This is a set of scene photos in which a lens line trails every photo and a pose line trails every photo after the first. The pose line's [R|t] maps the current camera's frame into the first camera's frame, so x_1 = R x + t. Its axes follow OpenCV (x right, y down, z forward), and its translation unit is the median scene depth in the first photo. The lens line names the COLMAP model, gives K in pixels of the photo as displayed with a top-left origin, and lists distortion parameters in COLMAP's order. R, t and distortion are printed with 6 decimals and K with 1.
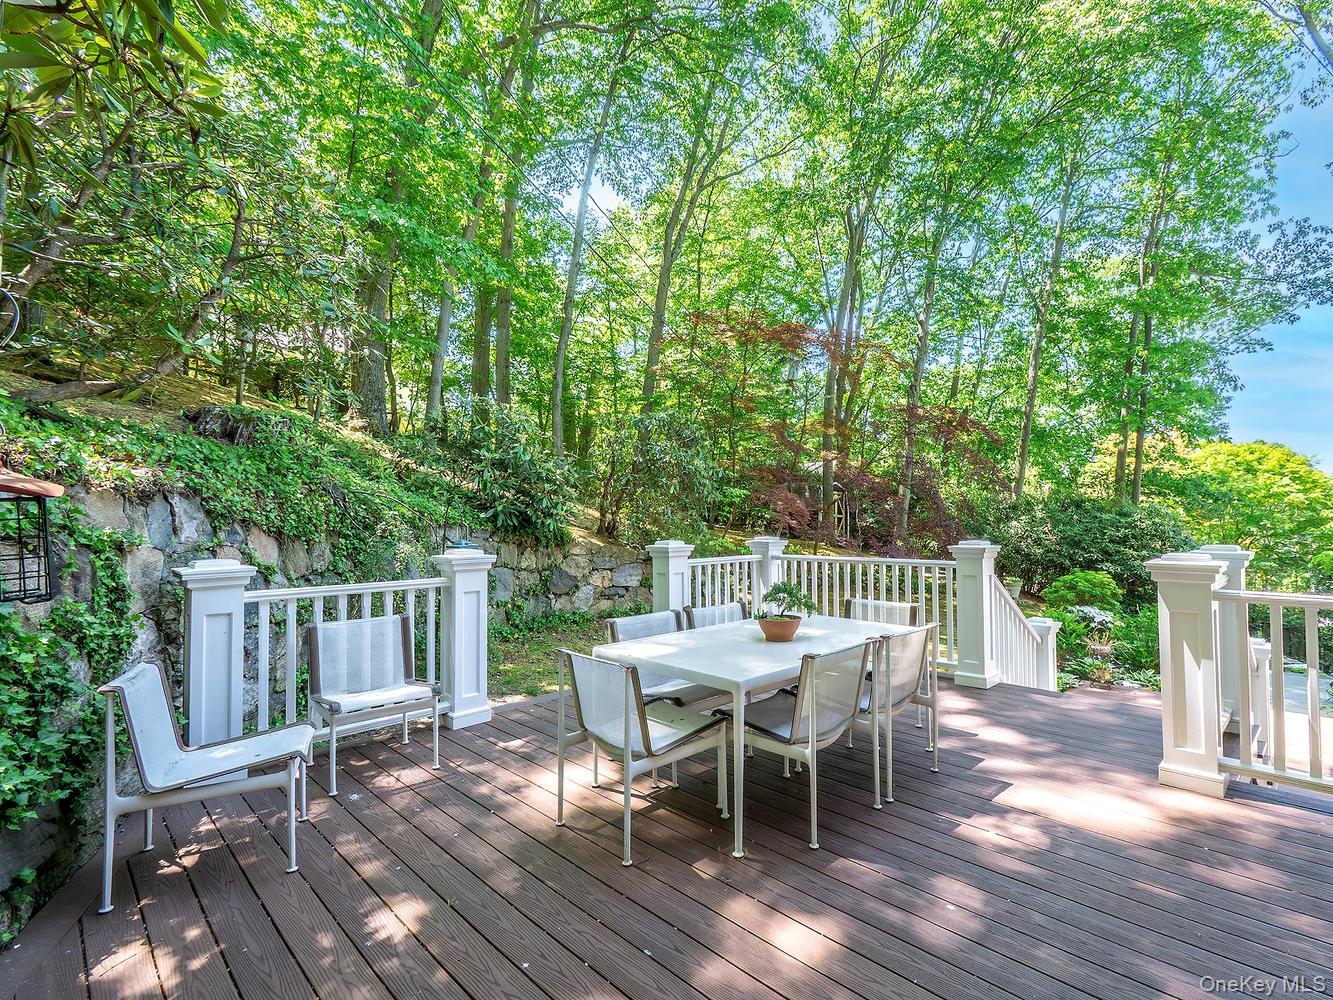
lens RADIAL K [[660.4, 0, 636.8], [0, 660.4, 497.9], [0, 0, 1]] dist [-0.001298, -0.000950]
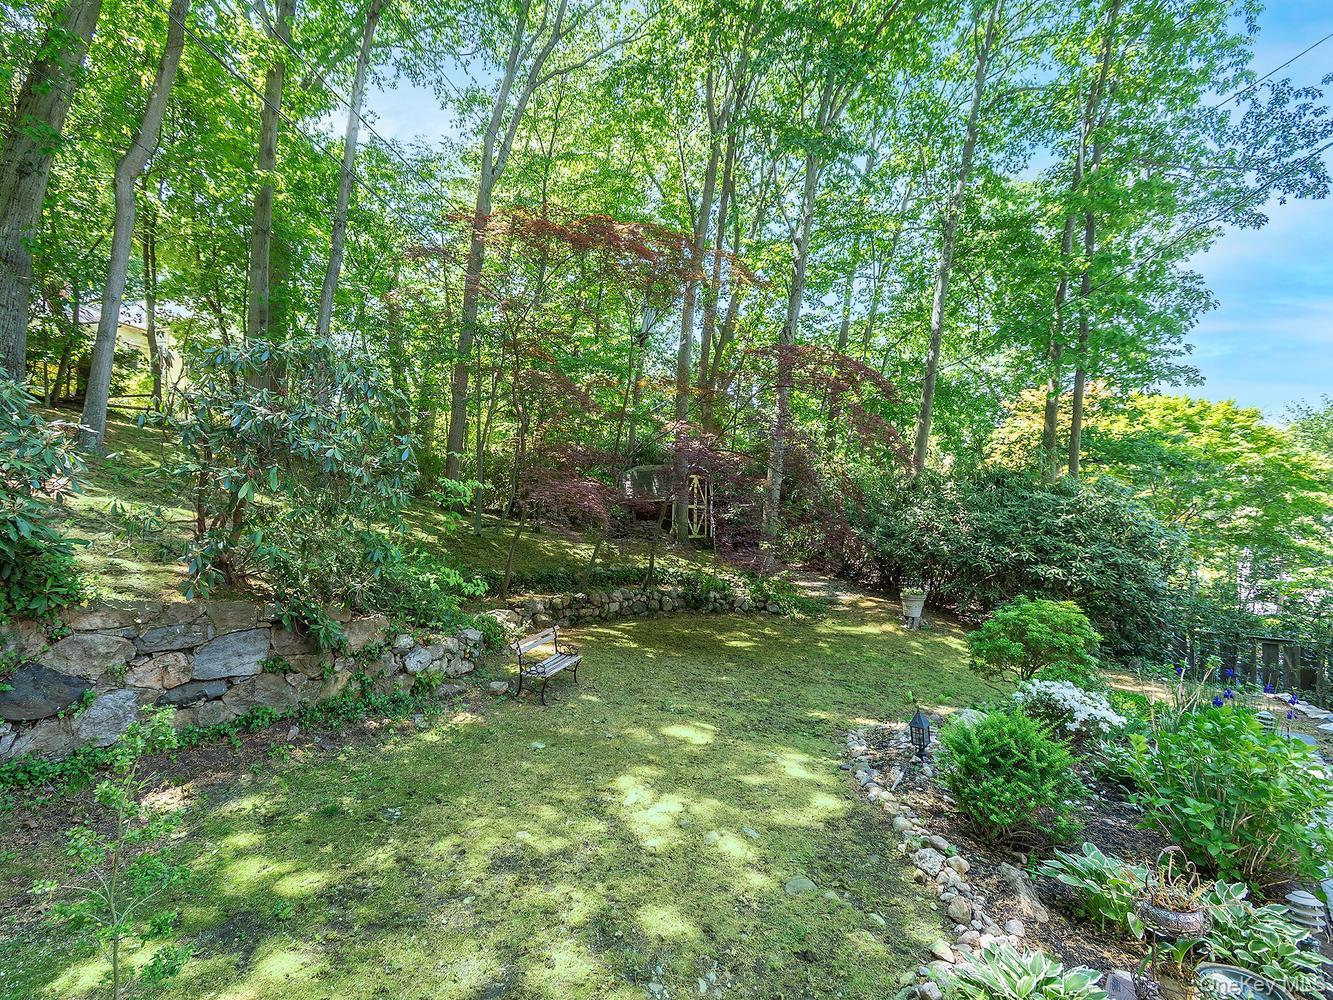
lens RADIAL K [[588.4, 0, 666.8], [0, 588.4, 561.9], [0, 0, 1]] dist [-0.000848, 0.000218]
pose [[0.989832, -0.061953, 0.128041, 0.205752], [0.045050, 0.990368, 0.130928, -0.002183], [-0.134919, -0.123829, 0.983089, 0.376179]]
